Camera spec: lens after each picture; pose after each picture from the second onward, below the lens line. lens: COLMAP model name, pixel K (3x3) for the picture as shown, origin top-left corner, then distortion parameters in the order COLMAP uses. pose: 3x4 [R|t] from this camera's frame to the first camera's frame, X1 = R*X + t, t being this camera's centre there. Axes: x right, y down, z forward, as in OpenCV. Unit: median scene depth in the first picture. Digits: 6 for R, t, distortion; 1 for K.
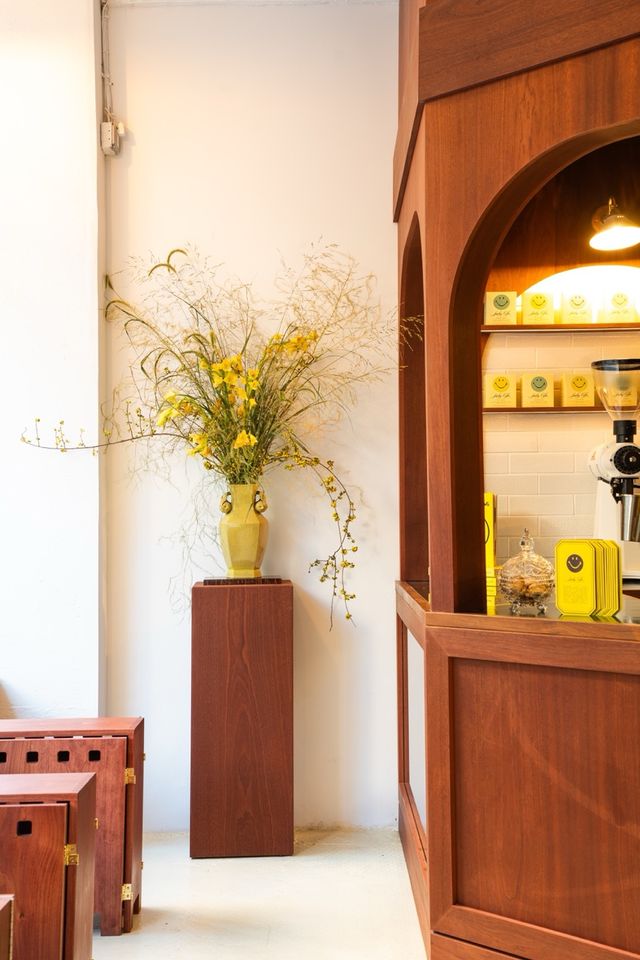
lens RADIAL K [[1326.3, 0, 317.3], [0, 1326.3, 459.4], [0, 0, 1]] dist [0.205378, 0.024829]
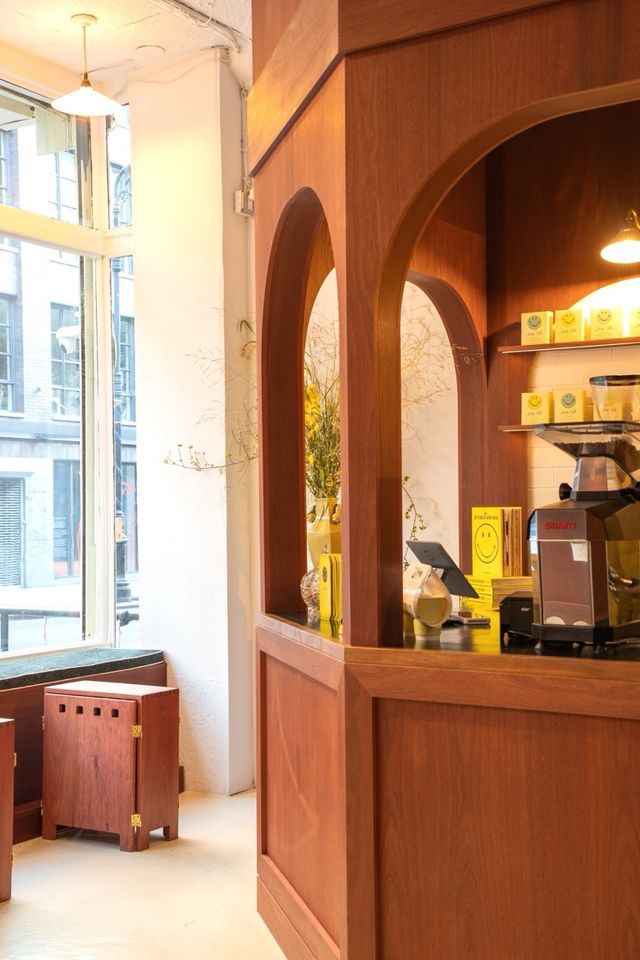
lens RADIAL K [[1322.9, 0, 272.7], [0, 1322.9, 520.6], [0, 0, 1]] dist [0.029934, 0.803696]
pose [[0.856930, 0.001922, -0.515429, 0.462197], [0.021278, 0.999009, 0.039101, -0.008369], [0.514993, -0.044475, 0.856040, 0.005611]]
